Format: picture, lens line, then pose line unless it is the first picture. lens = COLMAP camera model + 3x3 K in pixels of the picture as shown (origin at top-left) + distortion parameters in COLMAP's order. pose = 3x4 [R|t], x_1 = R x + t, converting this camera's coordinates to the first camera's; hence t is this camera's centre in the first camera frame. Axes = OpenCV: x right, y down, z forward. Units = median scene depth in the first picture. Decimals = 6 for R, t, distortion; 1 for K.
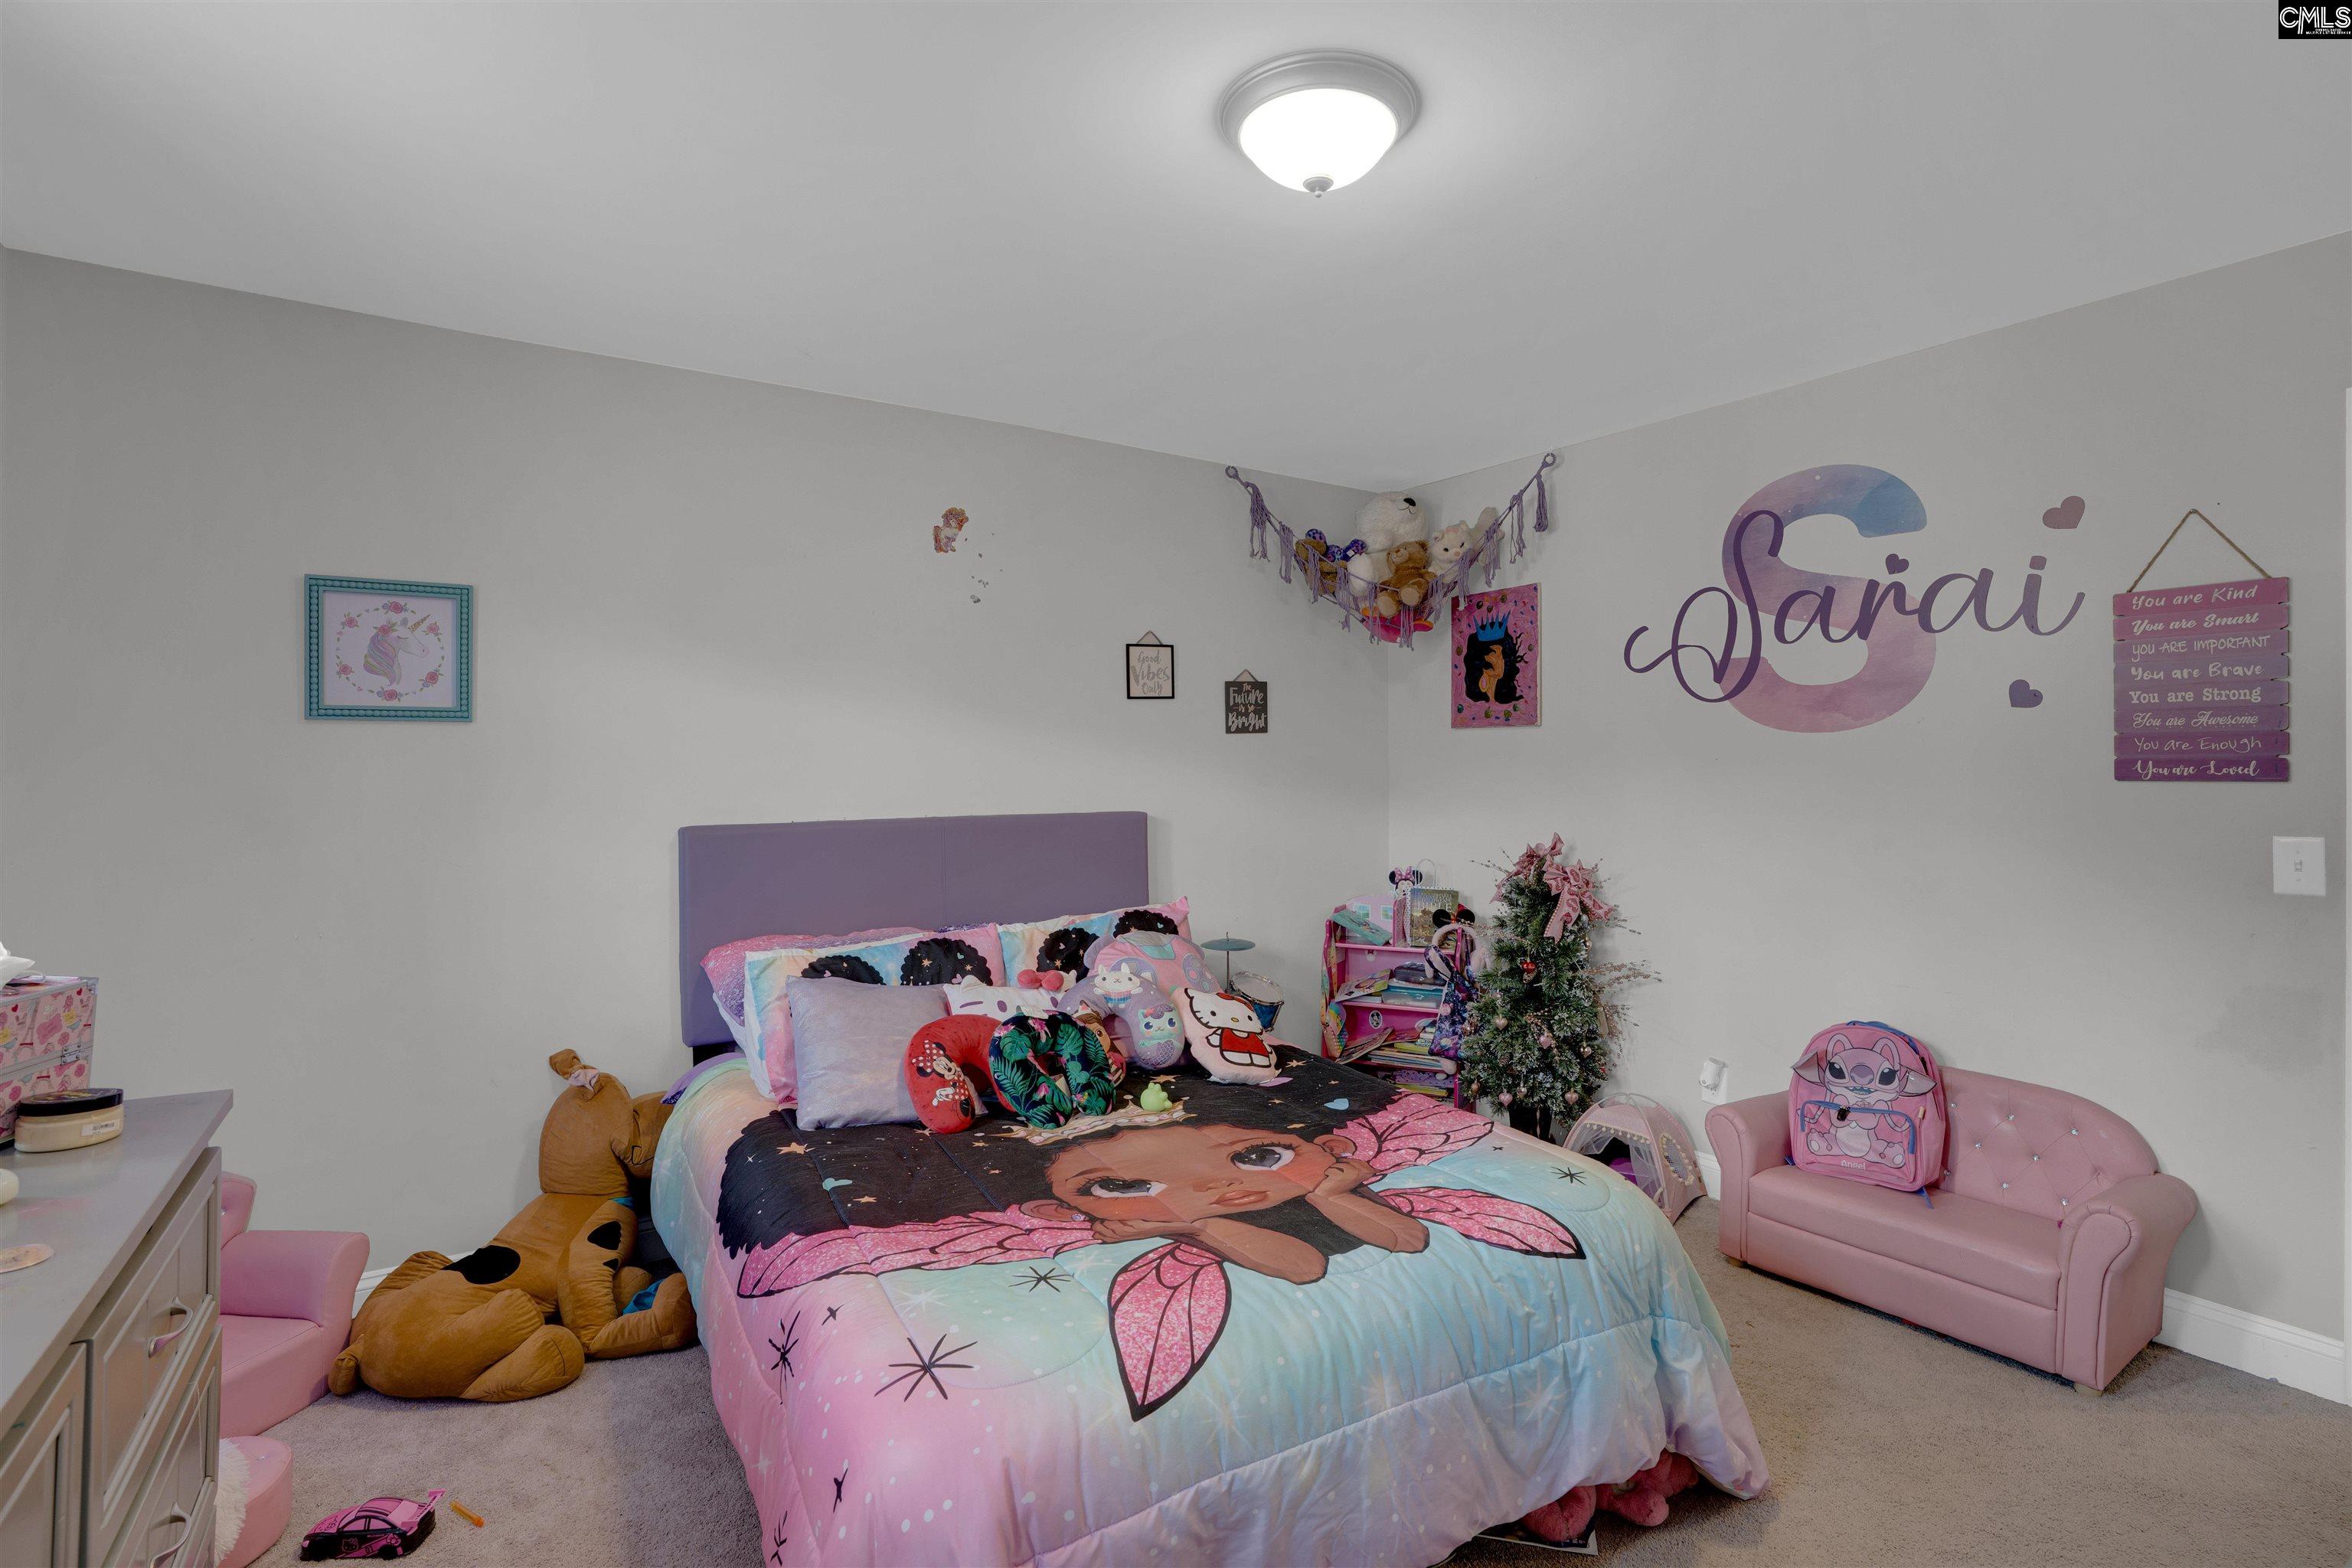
lens RADIAL K [[1097.1, 0, 1153.1], [0, 1097.1, 772.2], [0, 0, 1]] dist [-0.074370, 0.019157]
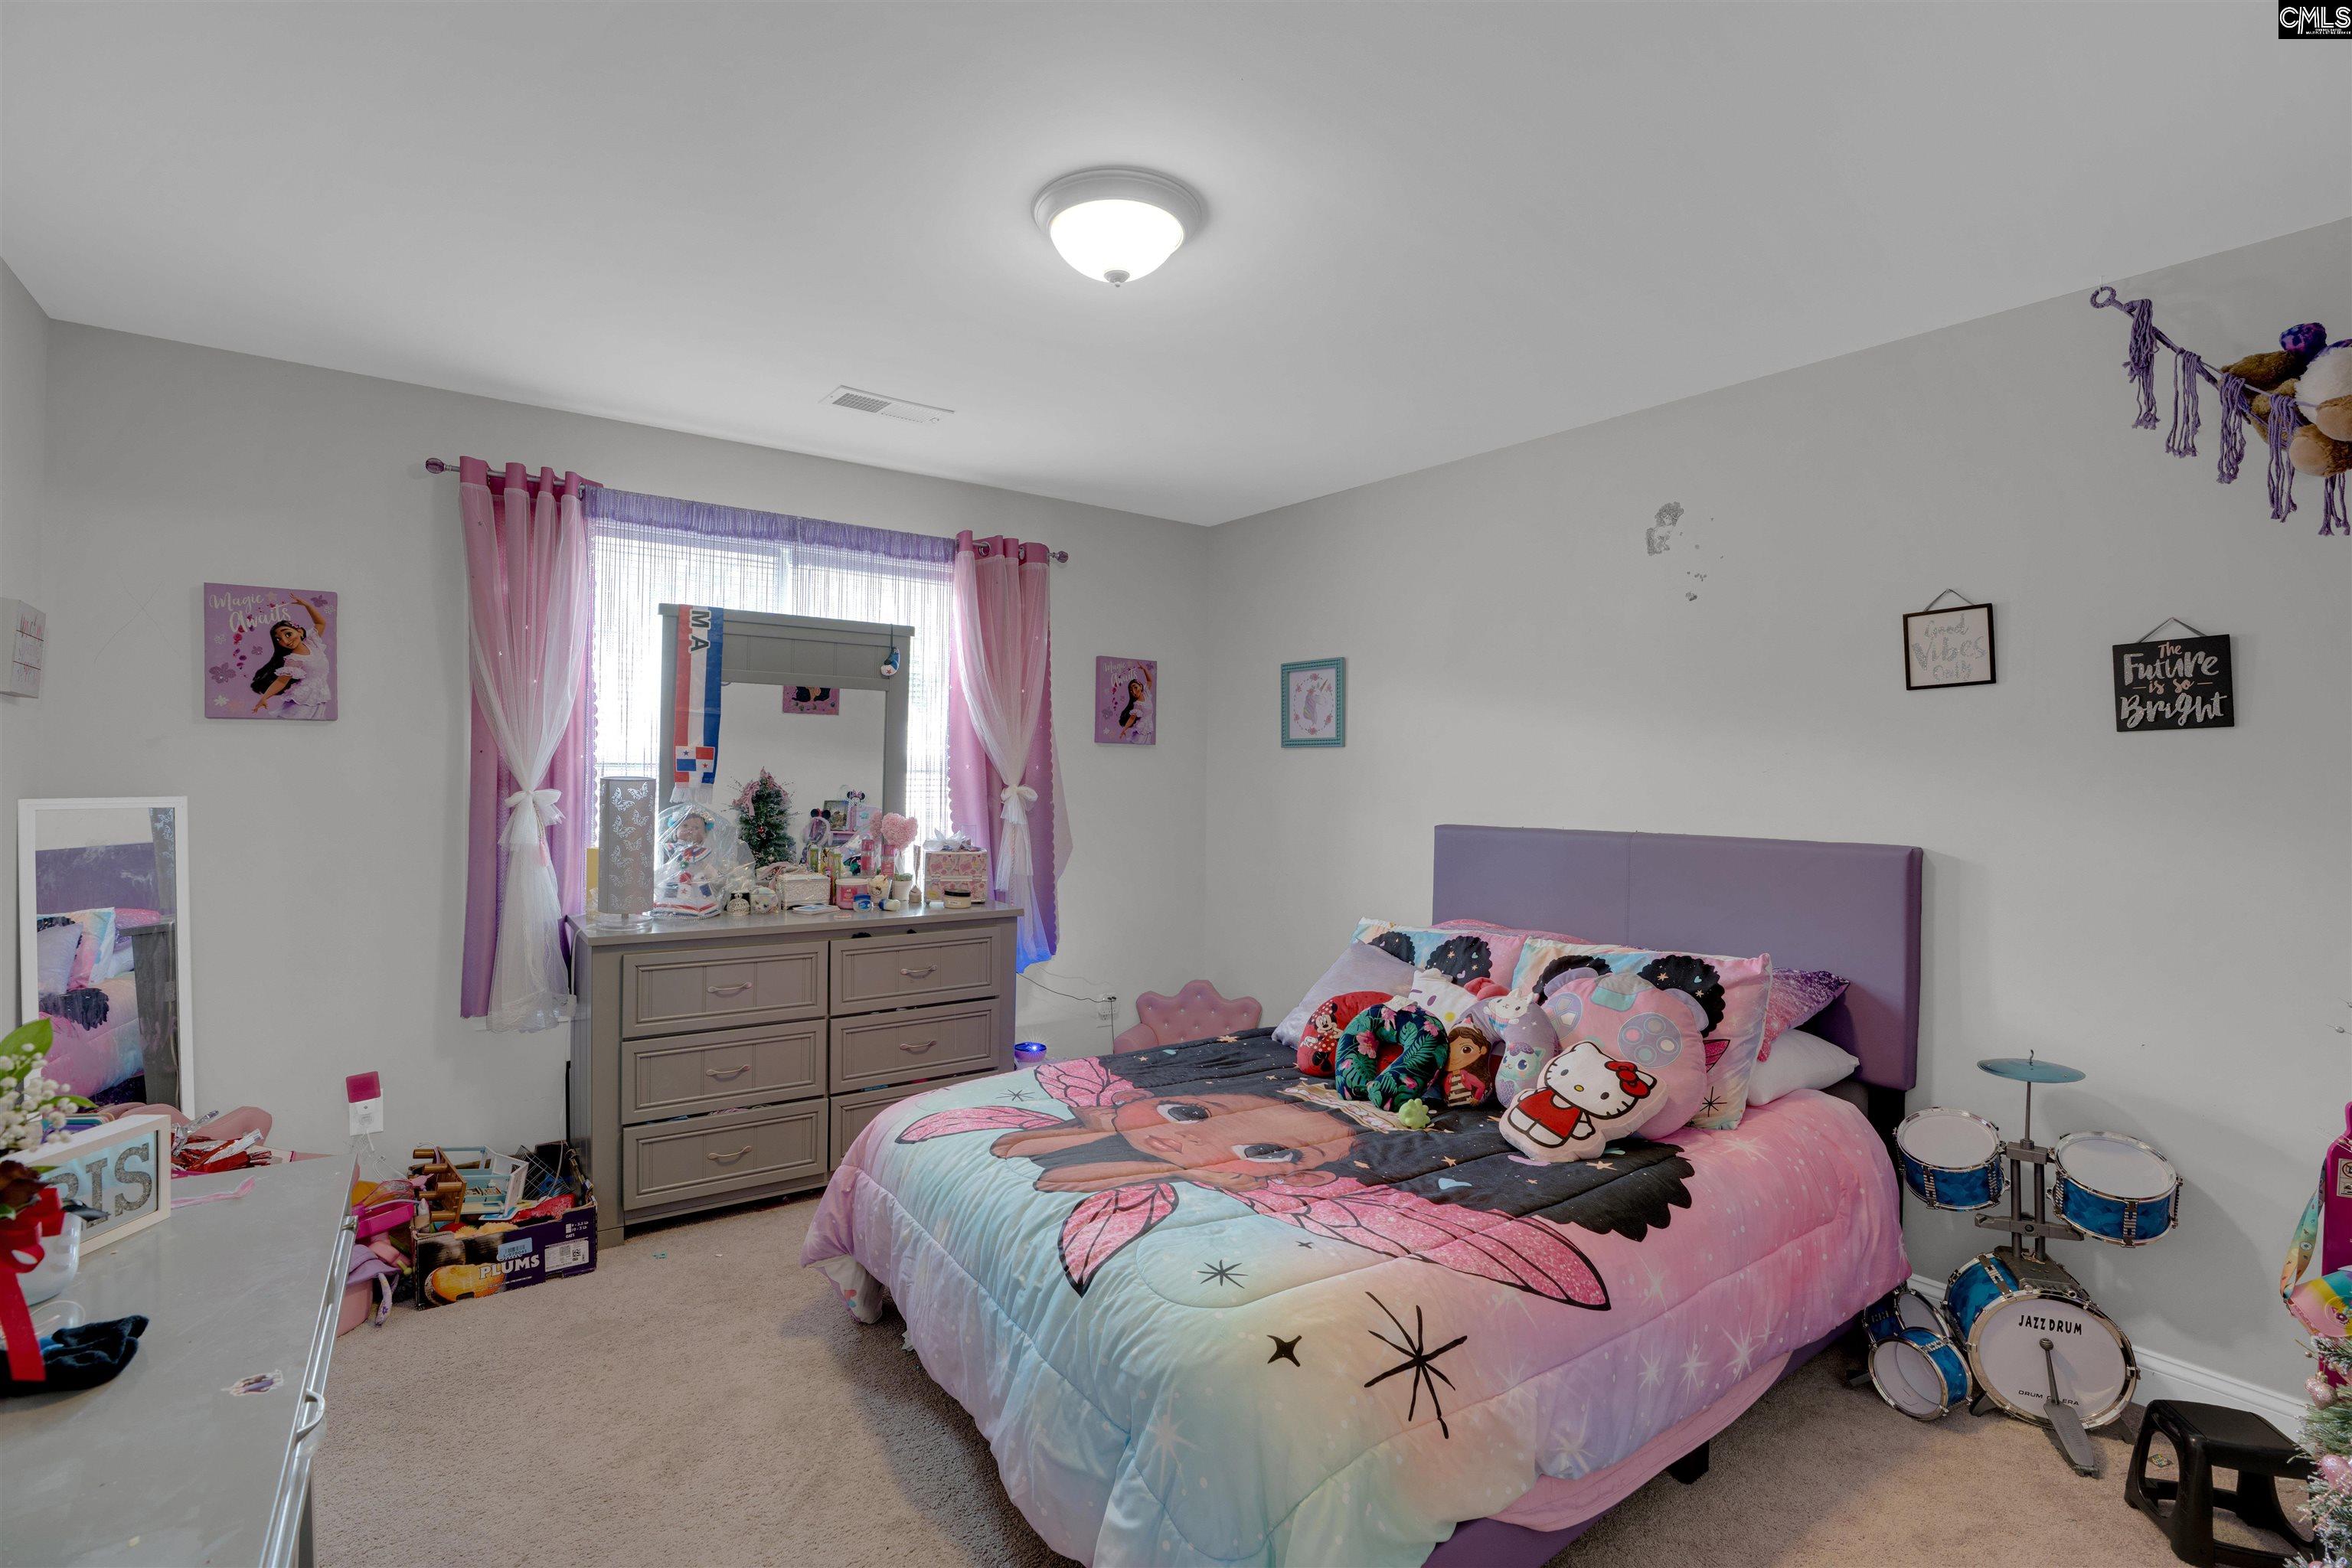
lens RADIAL K [[1074.6, 0, 1184.1], [0, 1074.6, 780.6], [0, 0, 1]] dist [-0.073762, 0.027130]
pose [[0.074359, 0.008894, -0.997192, 0.902847], [-0.016335, 0.999837, 0.007700, -0.006843], [0.997098, 0.015716, 0.074493, 0.683820]]
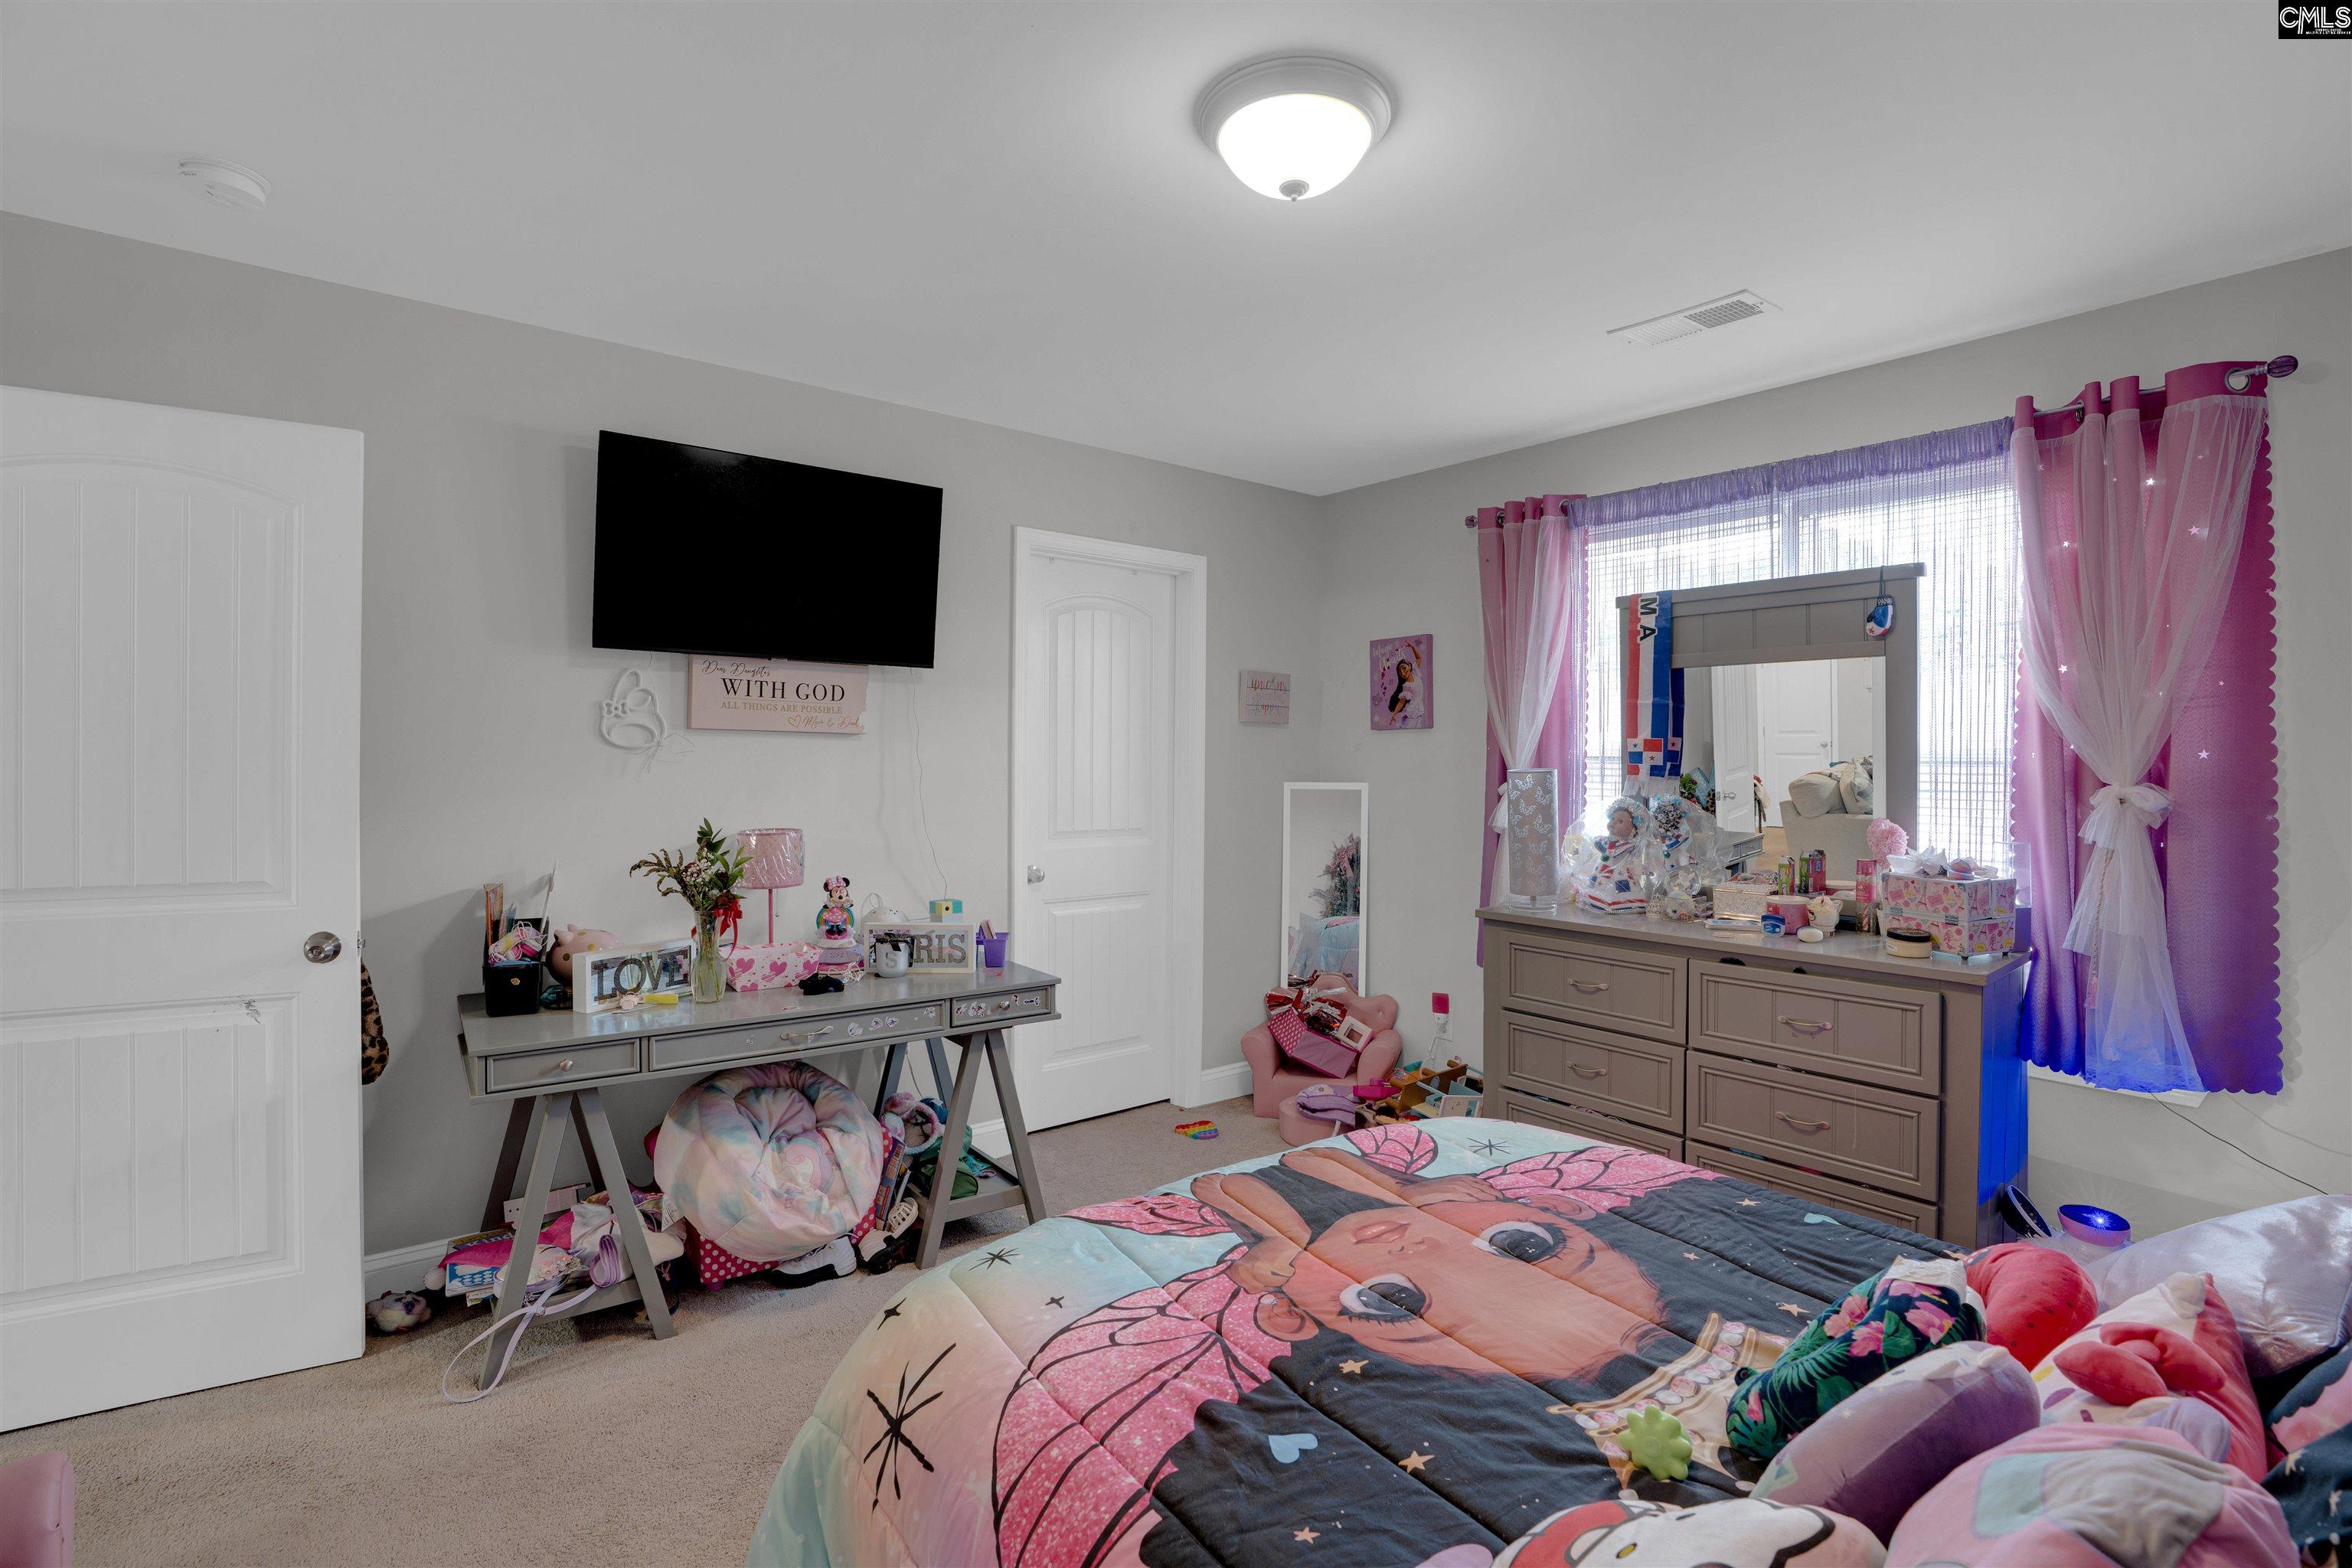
lens RADIAL K [[1074.6, 0, 1184.1], [0, 1074.6, 780.6], [0, 0, 1]] dist [-0.073762, 0.027130]
pose [[-0.993867, -0.000039, -0.110578, 0.253618], [-0.002630, 0.999725, 0.023290, -0.006767], [0.110547, 0.023438, -0.993594, 1.369018]]
